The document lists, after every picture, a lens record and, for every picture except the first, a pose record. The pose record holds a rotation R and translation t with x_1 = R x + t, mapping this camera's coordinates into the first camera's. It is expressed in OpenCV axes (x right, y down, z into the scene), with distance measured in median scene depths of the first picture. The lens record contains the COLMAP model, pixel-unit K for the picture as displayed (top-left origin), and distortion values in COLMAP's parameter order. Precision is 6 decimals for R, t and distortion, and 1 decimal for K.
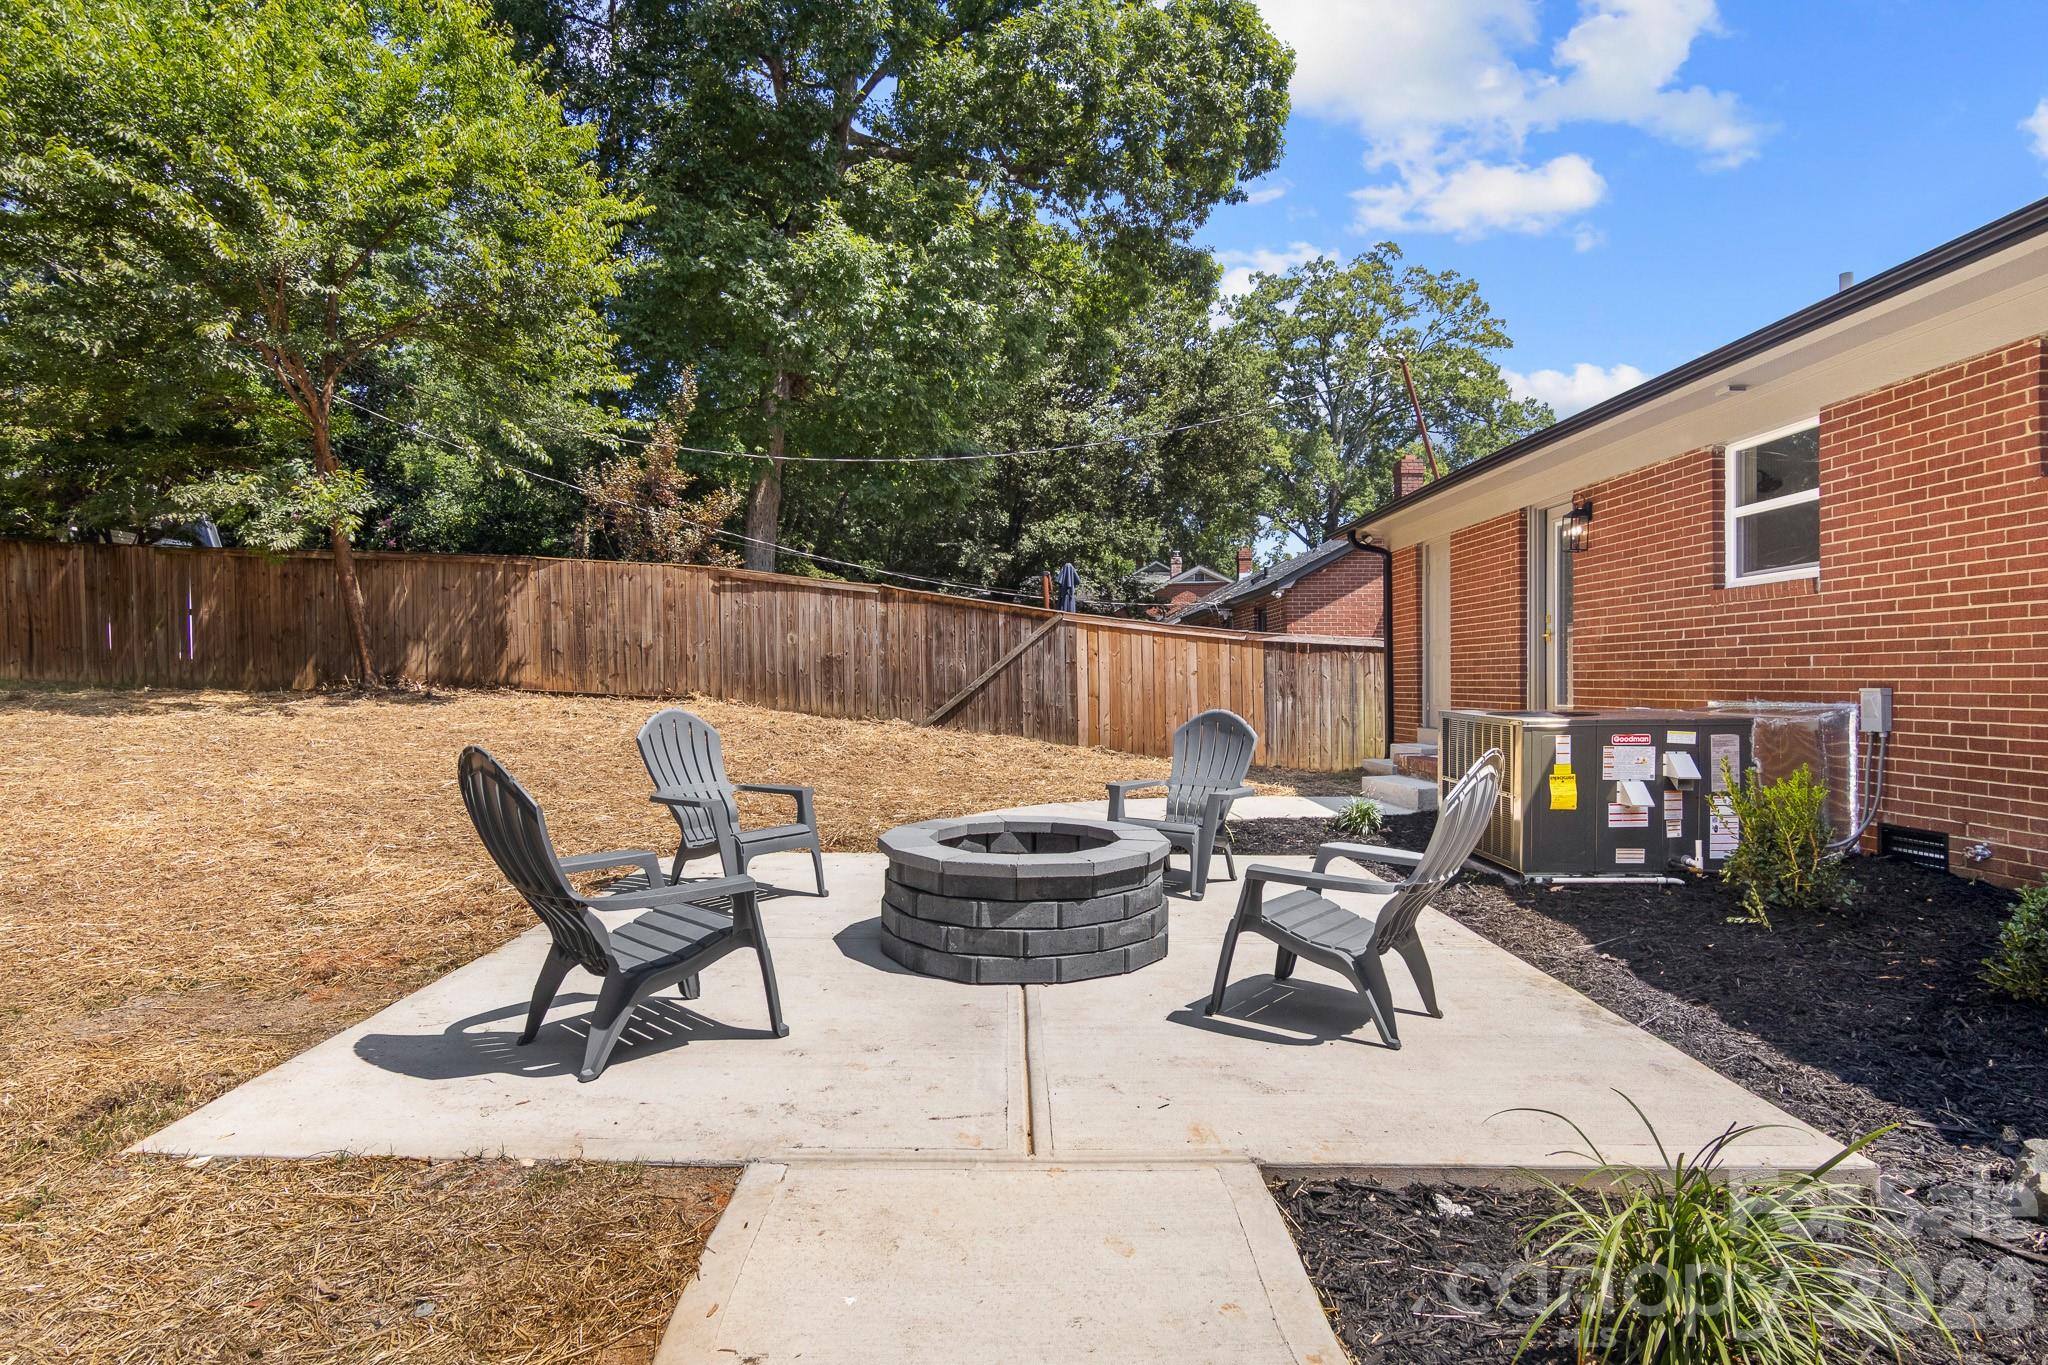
lens RADIAL K [[1072.8, 0, 1024.0], [0, 1072.8, 682.5], [0, 0, 1]] dist [0.000079, -0.000170]
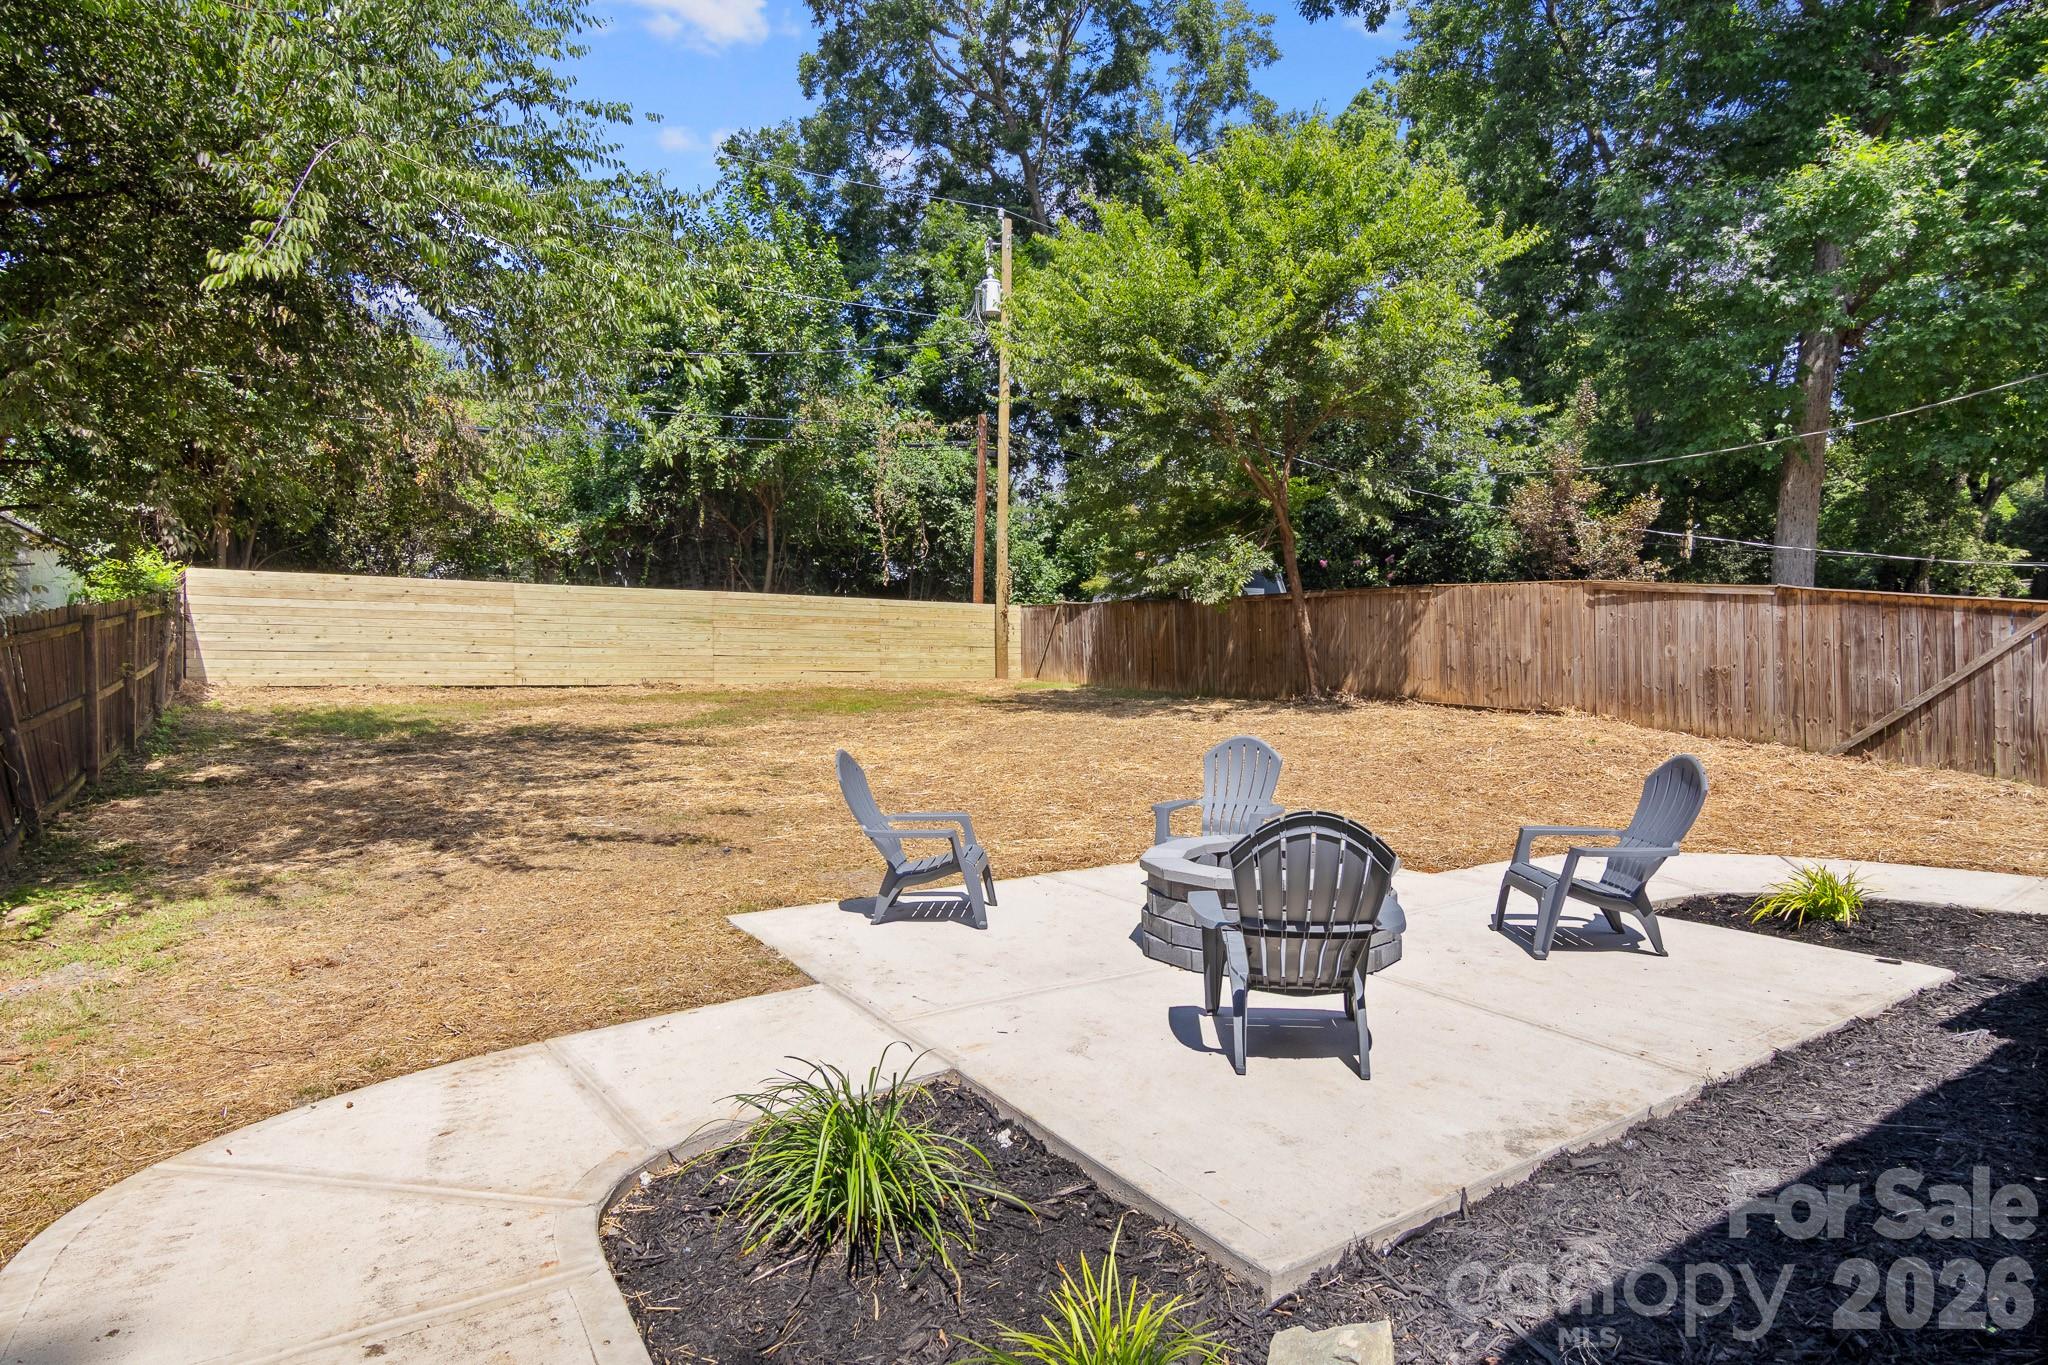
lens RADIAL K [[1030.4, 0, 1024.0], [0, 1030.4, 682.5], [0, 0, 1]] dist [-0.001506, -0.000304]
pose [[0.540841, -0.004051, -0.841115, 0.232603], [0.002523, 0.999992, -0.003194, -0.012318], [0.841121, -0.000395, 0.540847, 0.049409]]
